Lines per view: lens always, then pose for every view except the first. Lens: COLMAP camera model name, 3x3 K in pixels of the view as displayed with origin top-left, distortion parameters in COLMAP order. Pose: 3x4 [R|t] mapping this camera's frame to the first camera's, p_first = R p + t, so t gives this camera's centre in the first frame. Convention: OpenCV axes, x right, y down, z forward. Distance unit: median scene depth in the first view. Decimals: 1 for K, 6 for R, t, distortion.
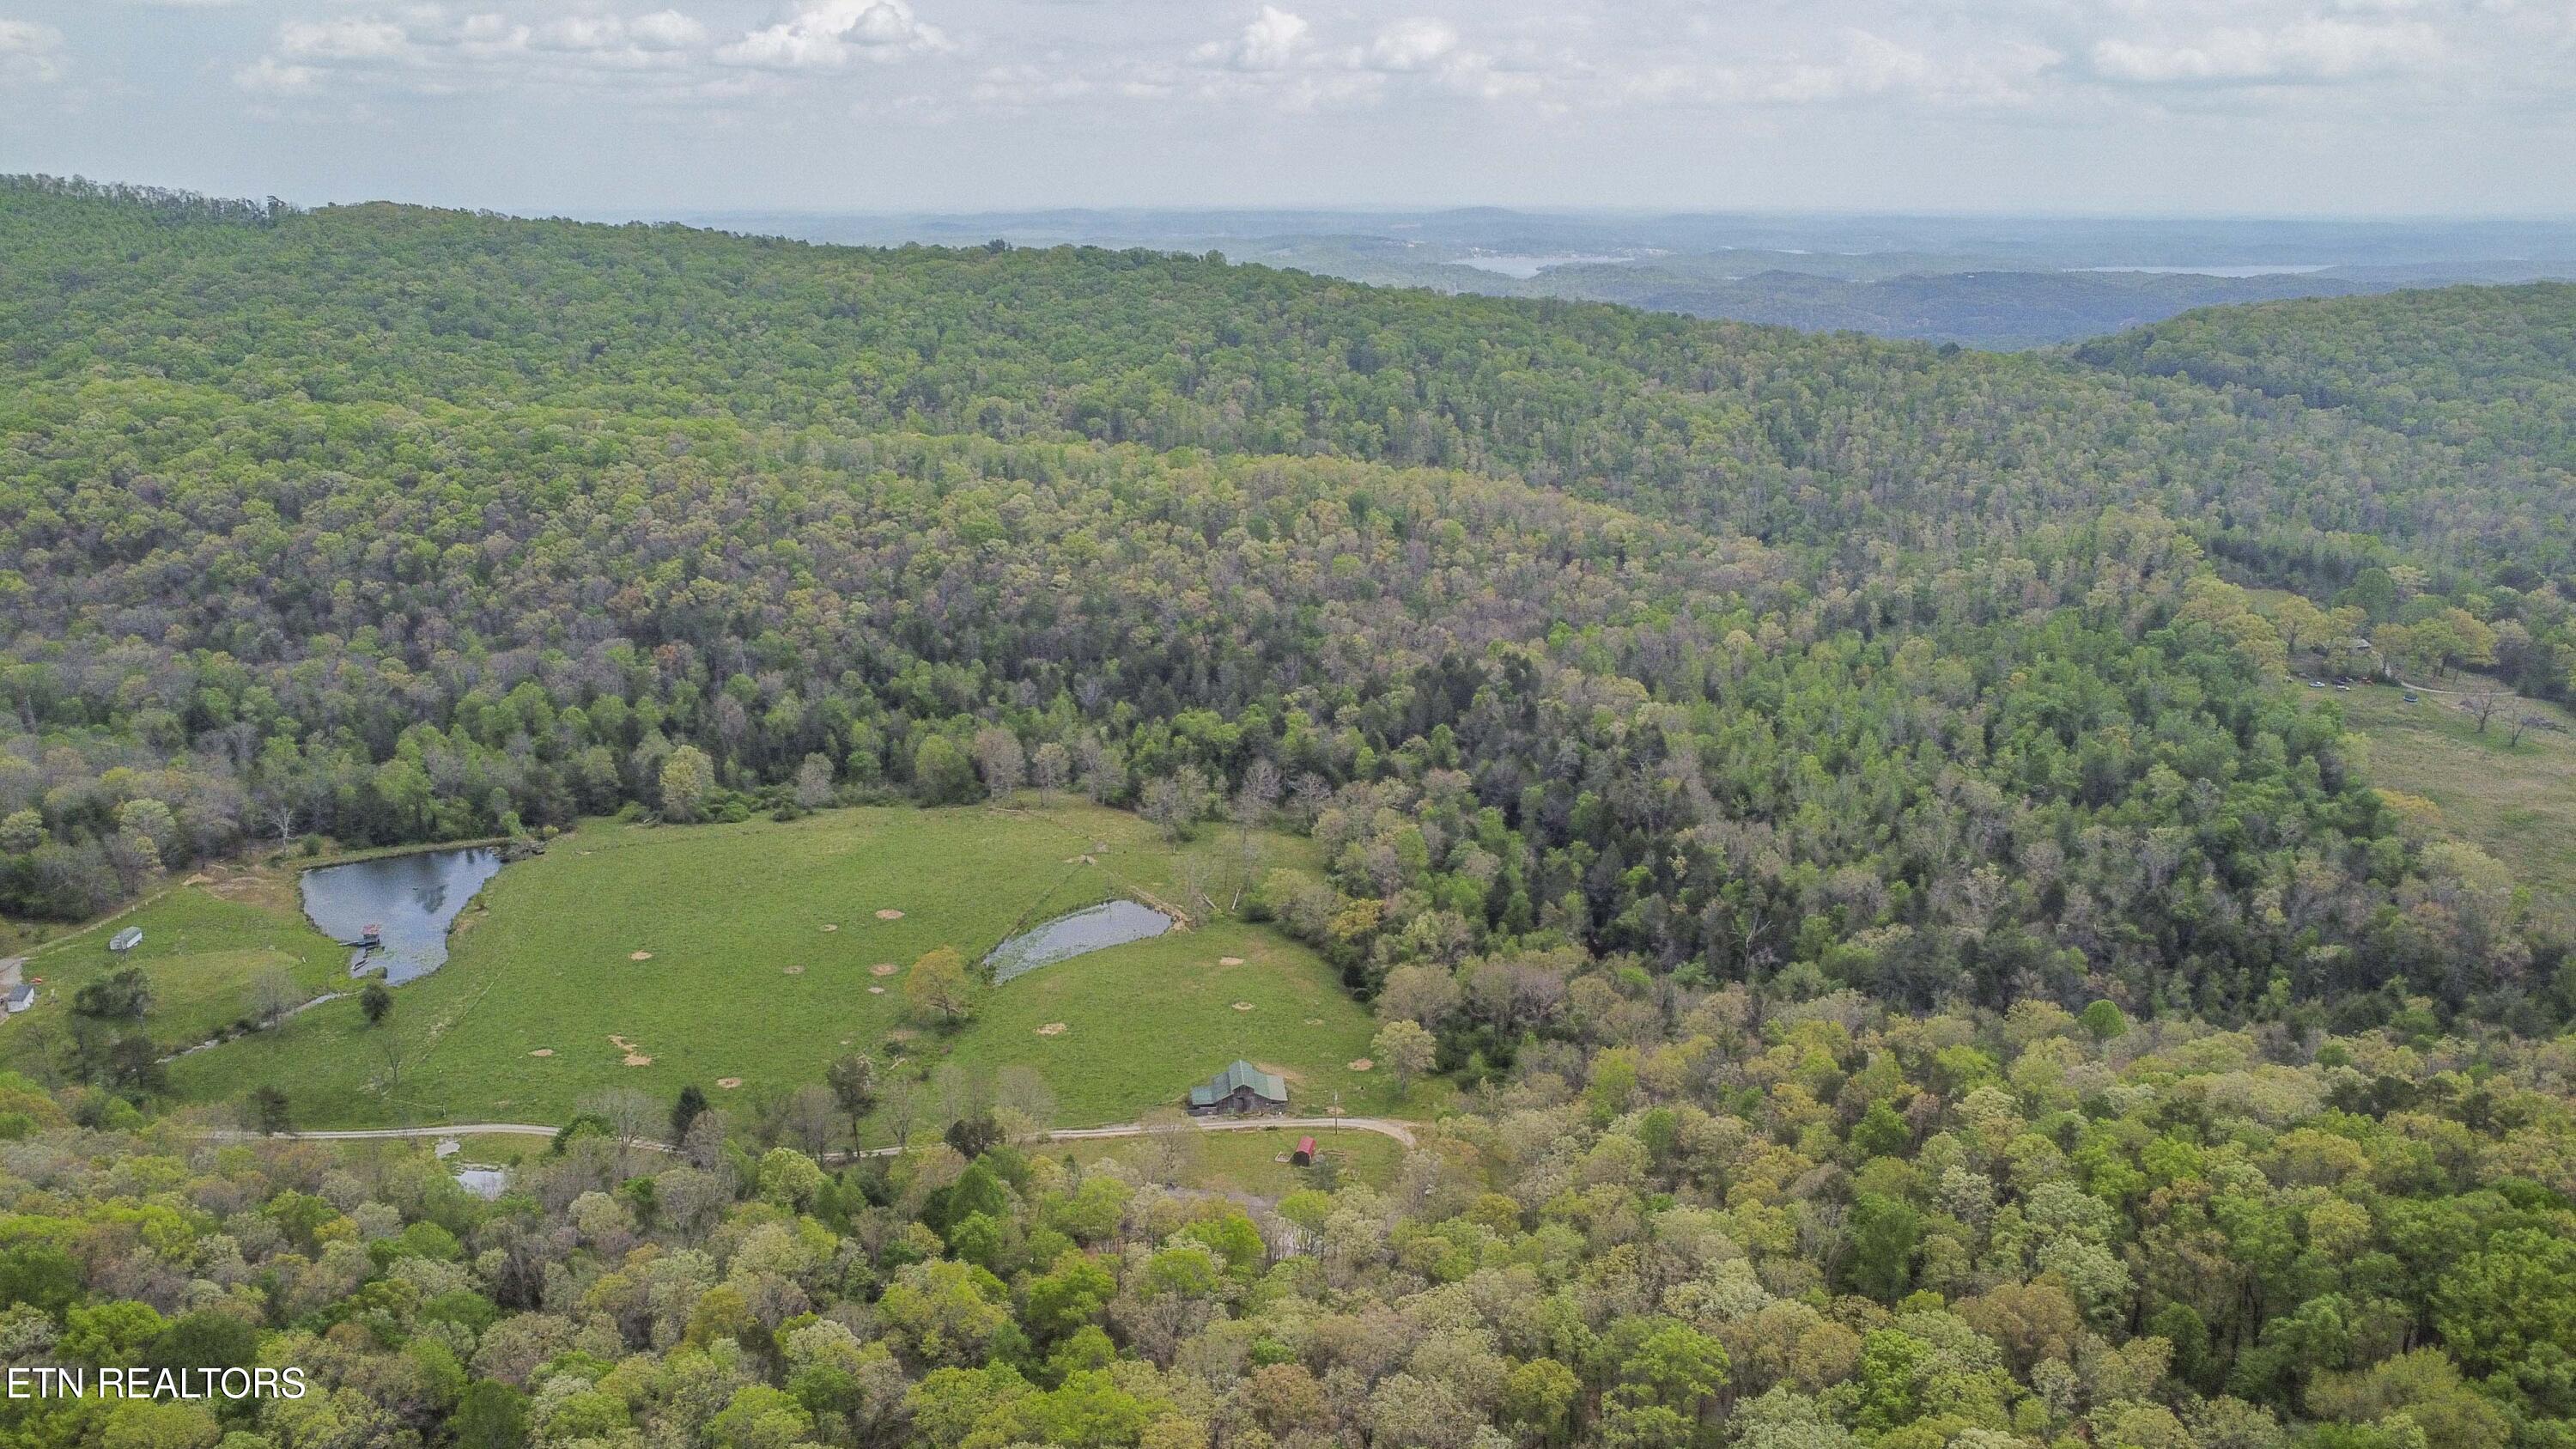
lens RADIAL K [[1930.1, 0, 1286.1], [0, 1930.1, 716.0], [0, 0, 1]] dist [-0.155413, 0.254885]
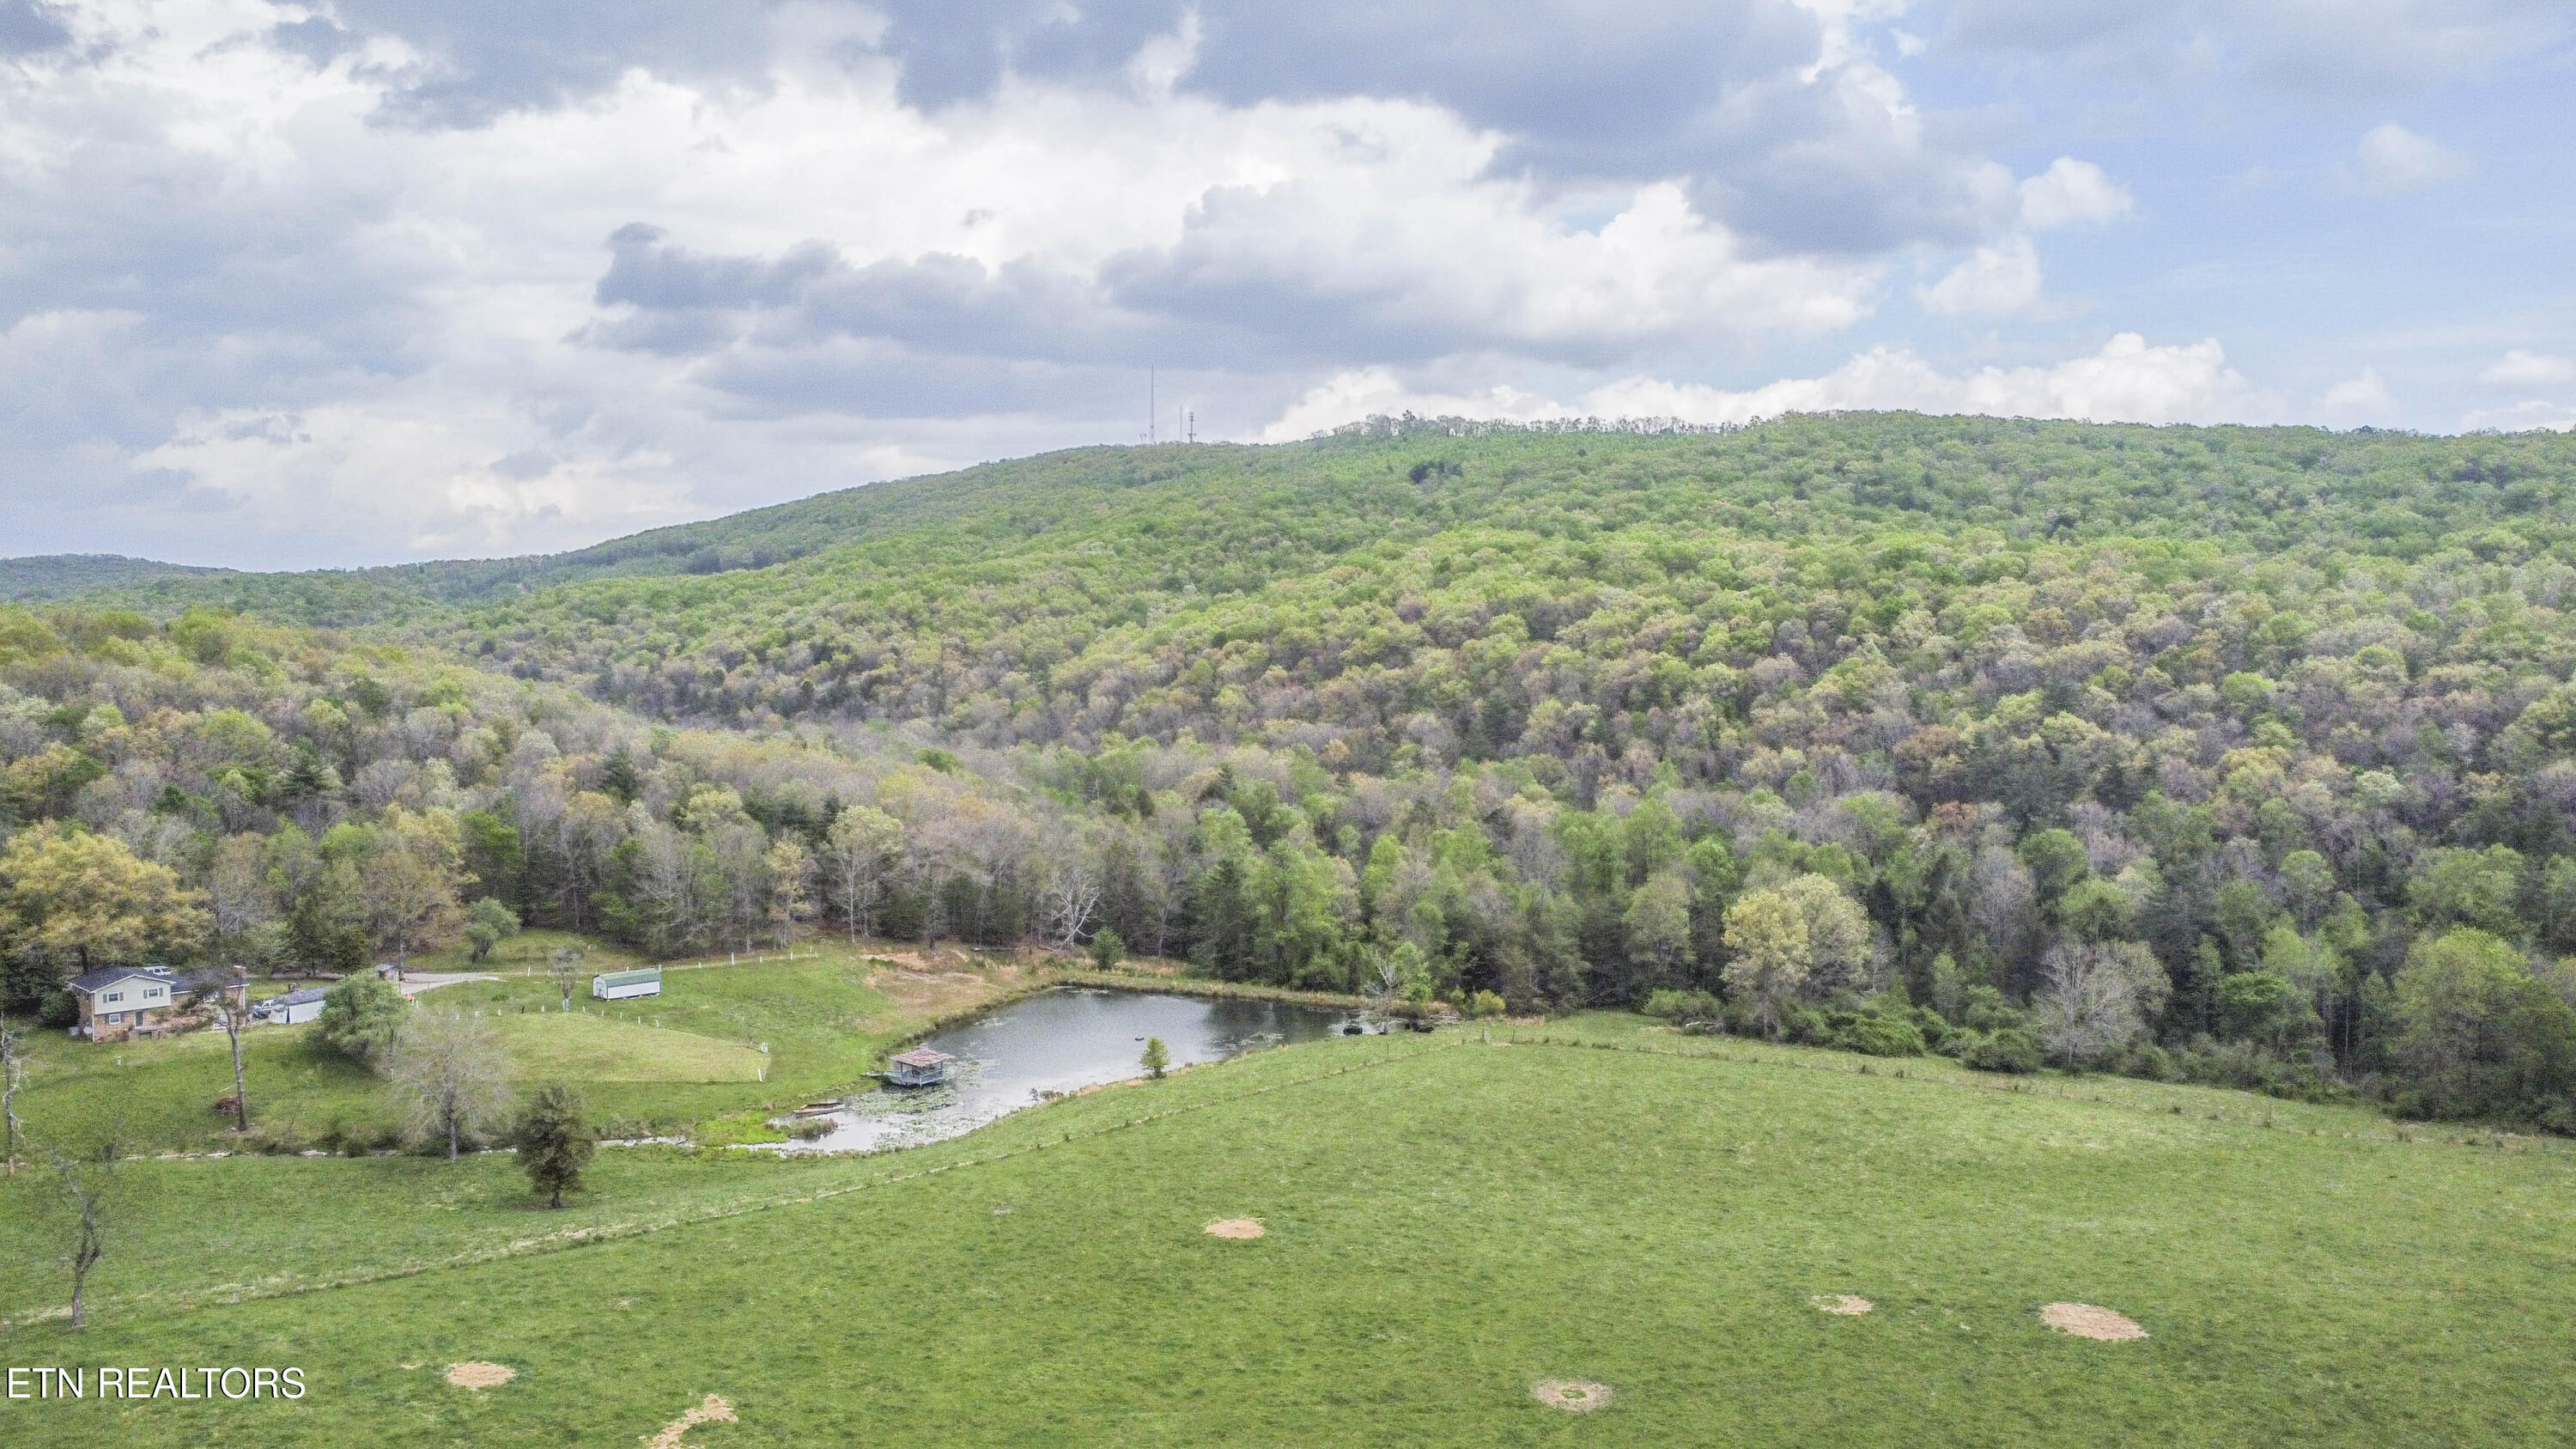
lens RADIAL K [[1930.1, 0, 1286.1], [0, 1930.1, 716.0], [0, 0, 1]] dist [-0.155413, 0.254885]
pose [[0.680677, 0.028940, -0.732012, -0.060729], [-0.202098, 0.967863, -0.149661, 0.056233], [0.704156, 0.249809, 0.664650, 0.486026]]
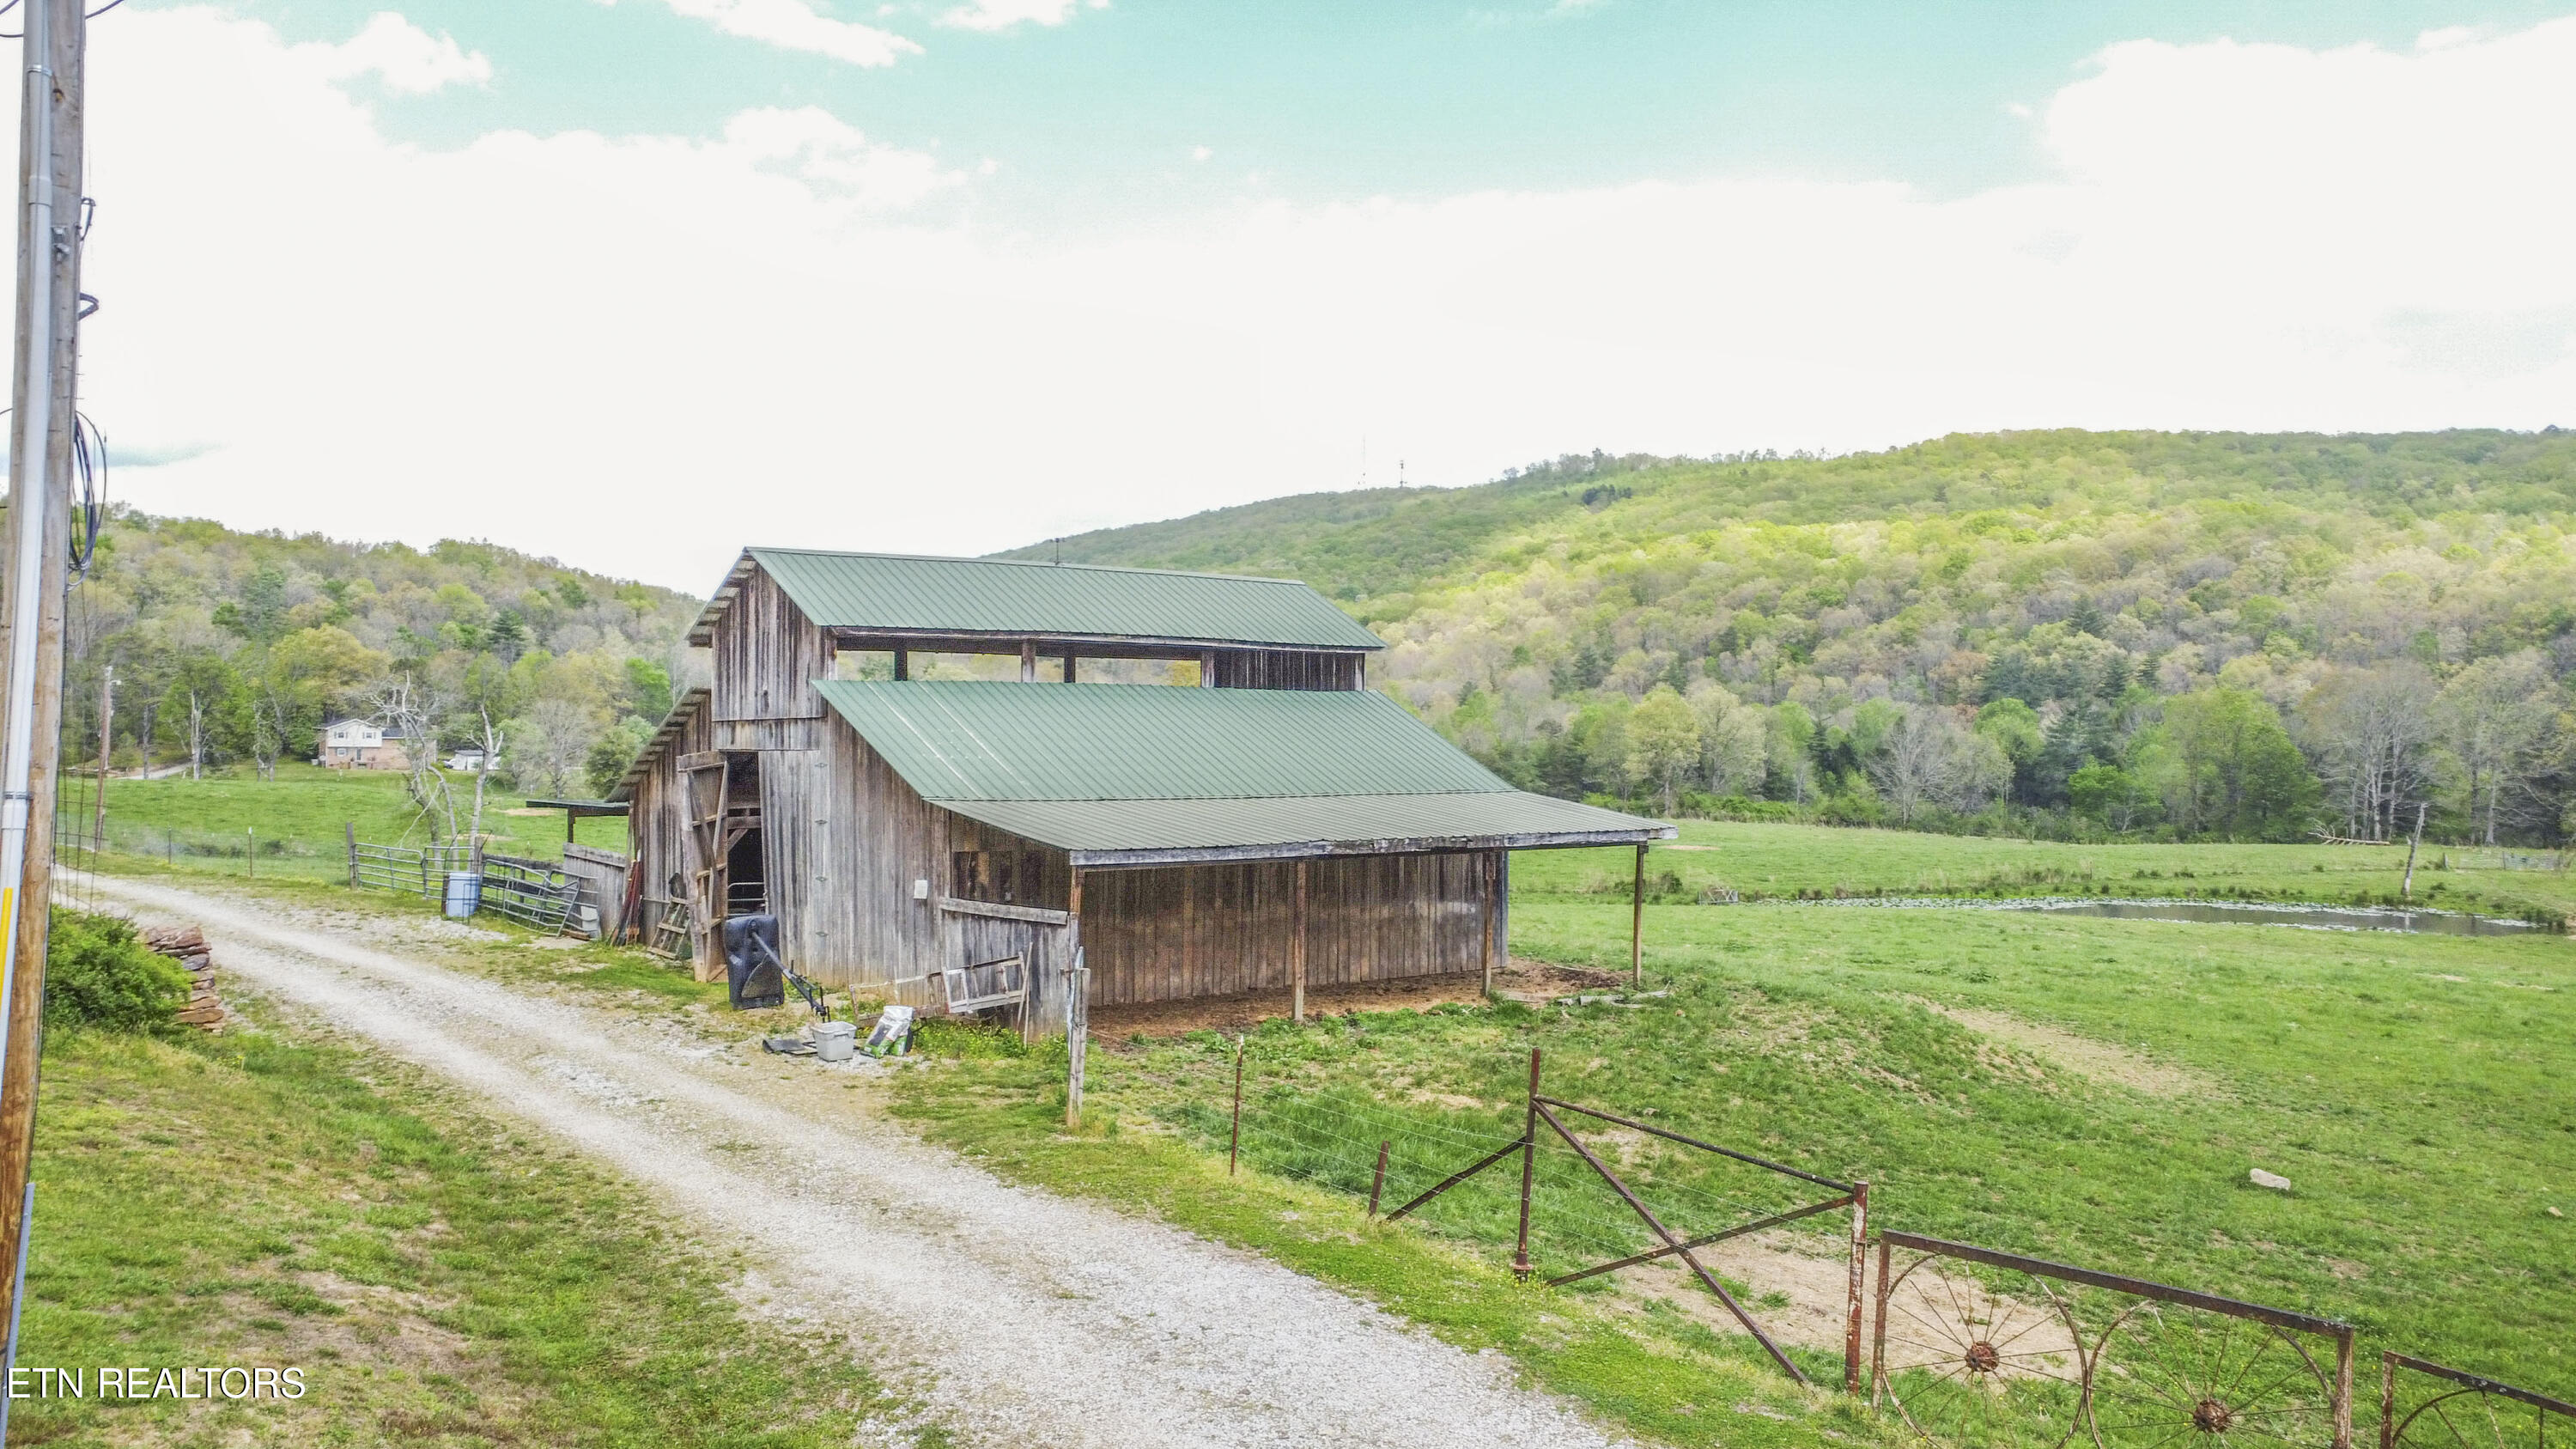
lens RADIAL K [[1930.1, 0, 1286.1], [0, 1930.1, 716.0], [0, 0, 1]] dist [-0.155413, 0.254885]
pose [[0.578197, 0.000687, -0.815897, 0.026757], [-0.230713, 0.959325, -0.162690, 0.104822], [0.782599, 0.282305, 0.554837, 0.499454]]
